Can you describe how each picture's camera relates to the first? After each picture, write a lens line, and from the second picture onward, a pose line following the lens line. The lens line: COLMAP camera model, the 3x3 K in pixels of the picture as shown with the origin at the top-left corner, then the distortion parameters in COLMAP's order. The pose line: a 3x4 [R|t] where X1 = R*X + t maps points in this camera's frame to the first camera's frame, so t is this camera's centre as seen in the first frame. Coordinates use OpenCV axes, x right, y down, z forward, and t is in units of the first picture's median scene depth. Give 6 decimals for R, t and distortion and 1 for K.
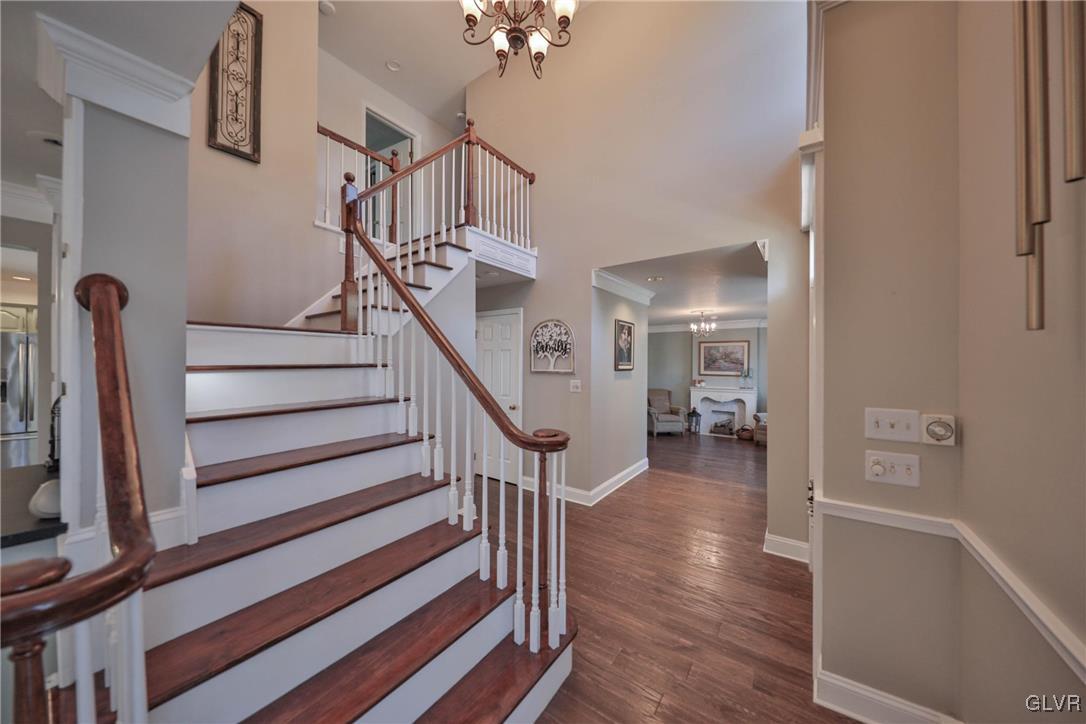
lens RADIAL K [[361.2, 0, 543.0], [0, 361.2, 362.0], [0, 0, 1]] dist [0.002439, -0.003161]
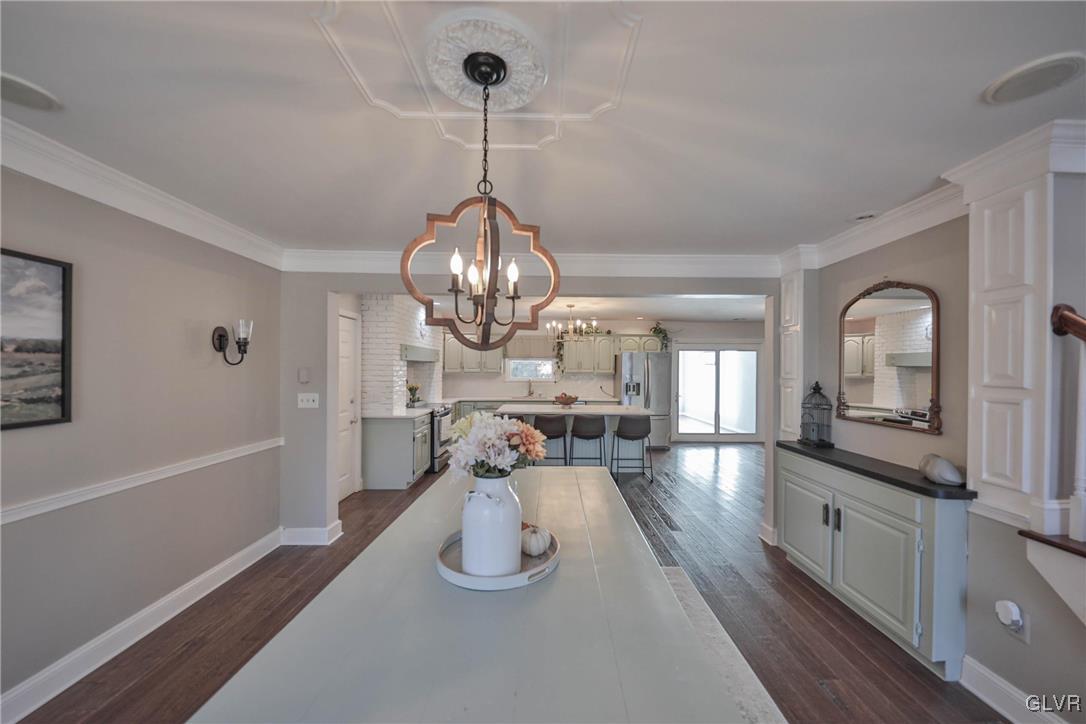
lens RADIAL K [[386.0, 0, 552.2], [0, 386.0, 368.7], [0, 0, 1]] dist [-0.000517, -0.000281]
pose [[0.592133, -0.000777, -0.805840, -0.554301], [-0.002968, 0.999991, -0.003145, -0.002423], [0.805835, 0.004254, 0.592125, -0.584547]]
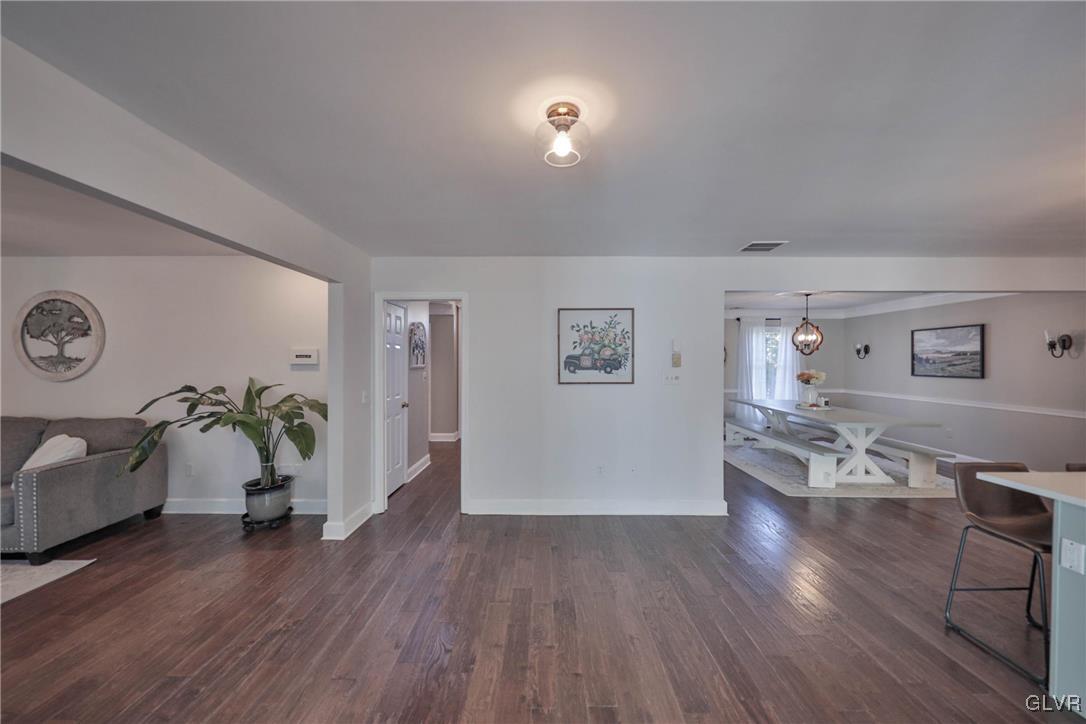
lens RADIAL K [[394.8, 0, 554.5], [0, 394.8, 359.6], [0, 0, 1]] dist [-0.001267, -0.000187]
pose [[-0.565608, -0.002824, 0.824670, -2.146978], [-0.004586, 0.999989, 0.000279, 0.004907], [-0.824662, -0.003624, -0.565615, 2.283972]]
